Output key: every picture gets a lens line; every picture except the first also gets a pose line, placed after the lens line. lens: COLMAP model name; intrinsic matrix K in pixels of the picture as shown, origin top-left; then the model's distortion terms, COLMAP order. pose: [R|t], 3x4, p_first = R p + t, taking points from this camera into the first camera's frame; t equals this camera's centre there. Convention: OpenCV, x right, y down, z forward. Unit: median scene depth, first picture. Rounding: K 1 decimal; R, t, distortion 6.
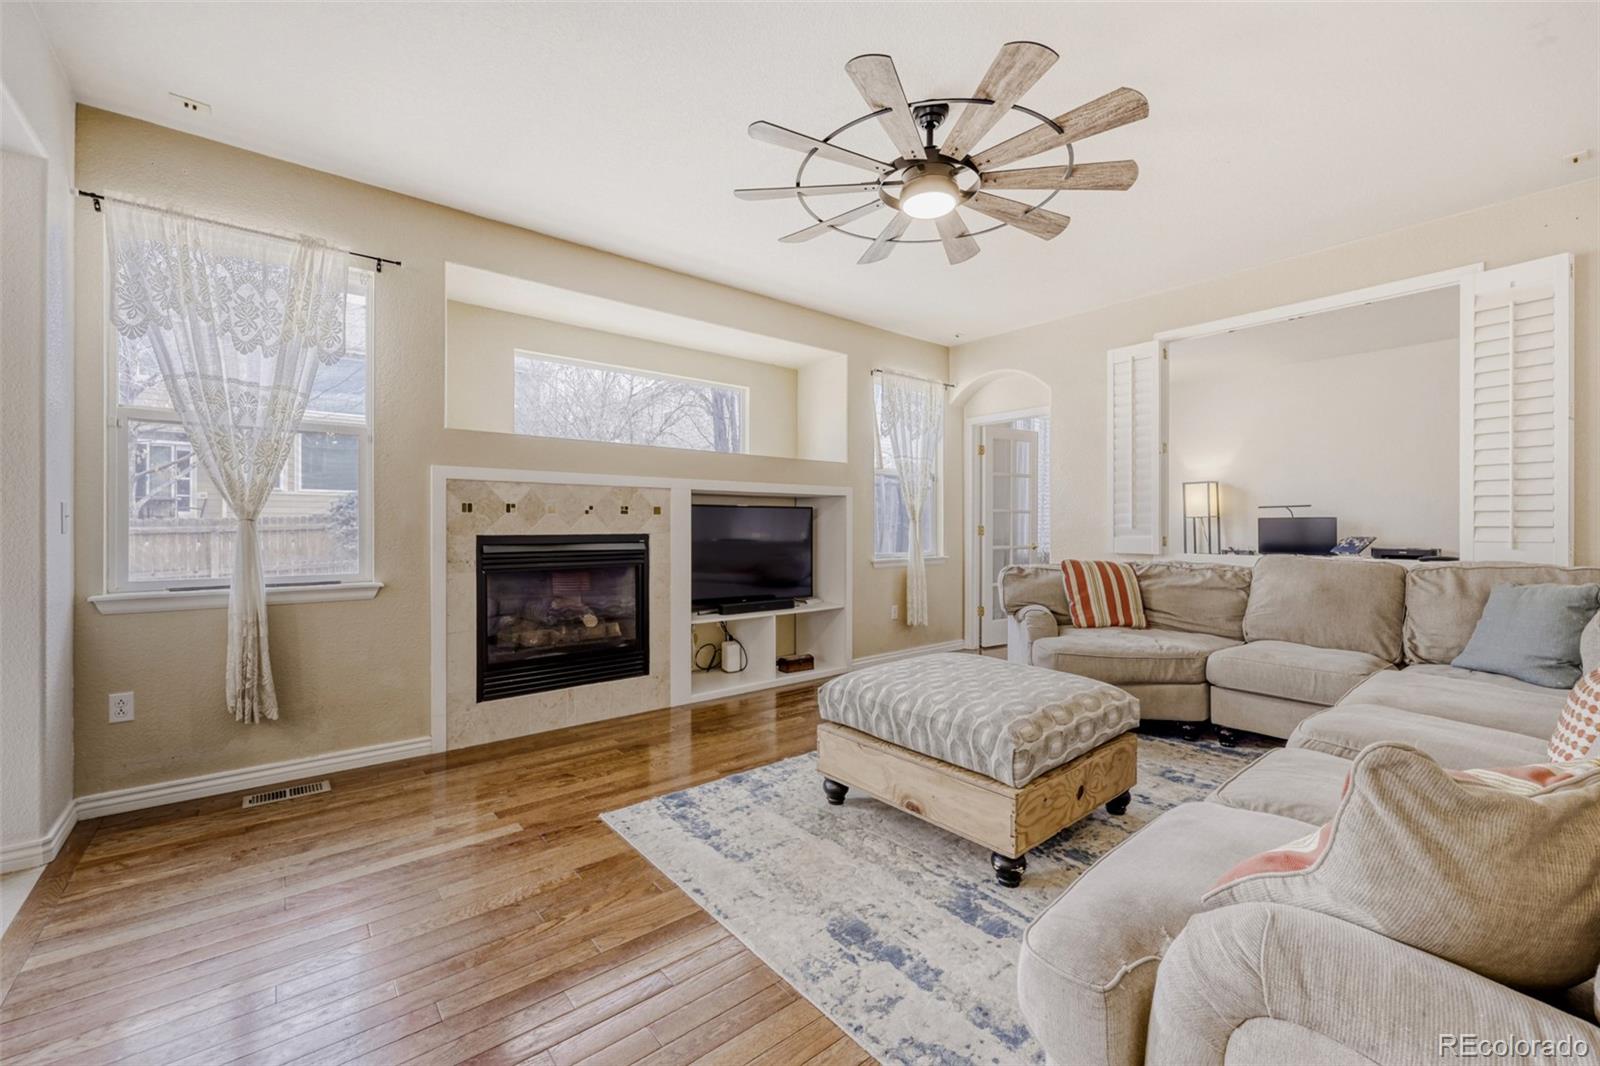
lens RADIAL K [[648.2, 0, 794.2], [0, 648.2, 526.8], [0, 0, 1]] dist [-0.000576, -0.000089]
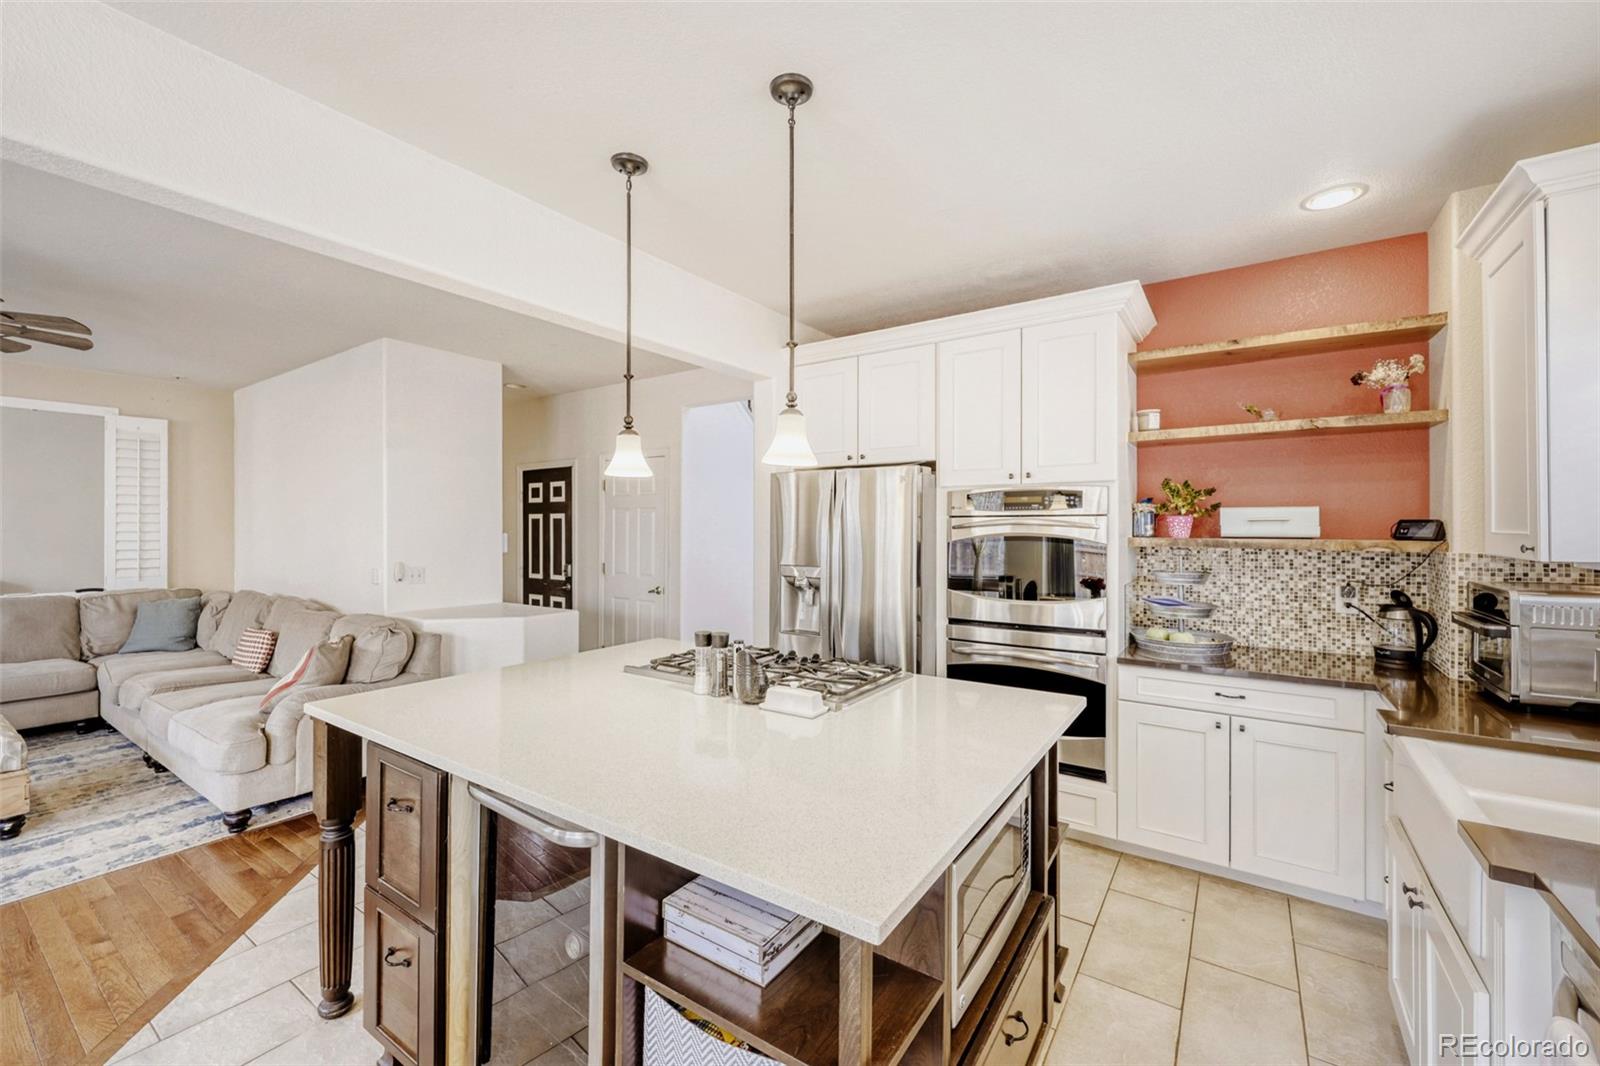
lens RADIAL K [[655.4, 0, 801.1], [0, 655.4, 522.9], [0, 0, 1]] dist [-0.001454, -0.000237]
pose [[-0.275439, 0.003832, 0.961311, -1.239134], [-0.003836, 0.999980, -0.005085, -0.137964], [-0.961311, -0.005088, -0.275419, -0.263548]]
